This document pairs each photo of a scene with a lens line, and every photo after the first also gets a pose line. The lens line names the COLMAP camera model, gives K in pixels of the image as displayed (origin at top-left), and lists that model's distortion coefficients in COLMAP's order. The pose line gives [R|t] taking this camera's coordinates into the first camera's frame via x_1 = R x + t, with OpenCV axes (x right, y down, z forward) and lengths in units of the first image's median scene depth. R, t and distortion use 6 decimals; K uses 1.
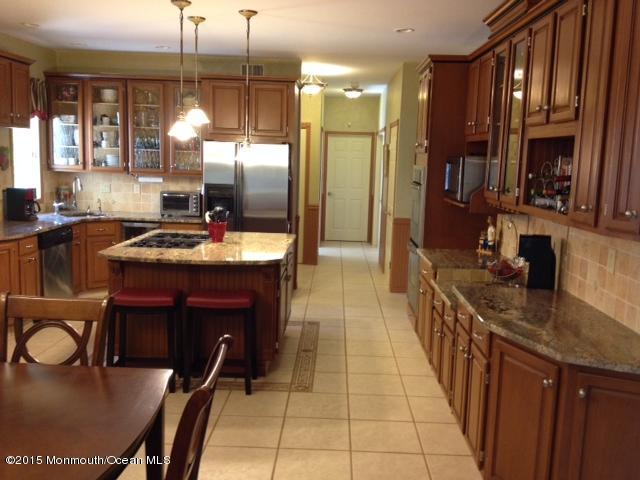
lens RADIAL K [[610.8, 0, 320.1], [0, 610.8, 239.0], [0, 0, 1]] dist [0.023794, 0.000000]
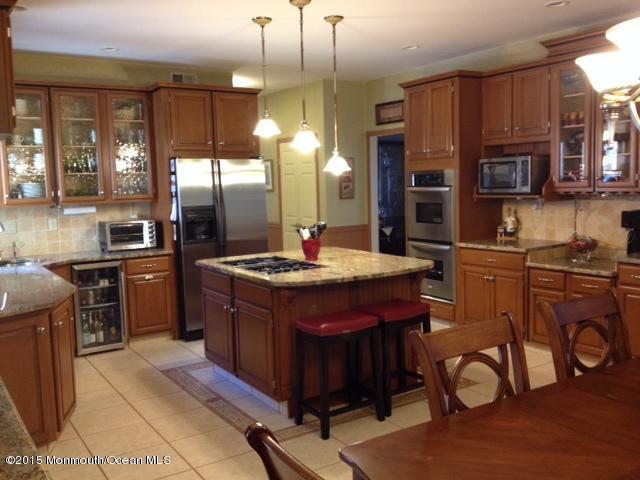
lens RADIAL K [[610.8, 0, 320.5], [0, 610.8, 239.6], [0, 0, 1]] dist [0.023794, 0.000000]
pose [[0.822399, -0.110598, 0.558057, -0.518643], [0.132870, 0.991133, 0.000619, -0.019082], [-0.553178, 0.073640, 0.829802, 0.169257]]
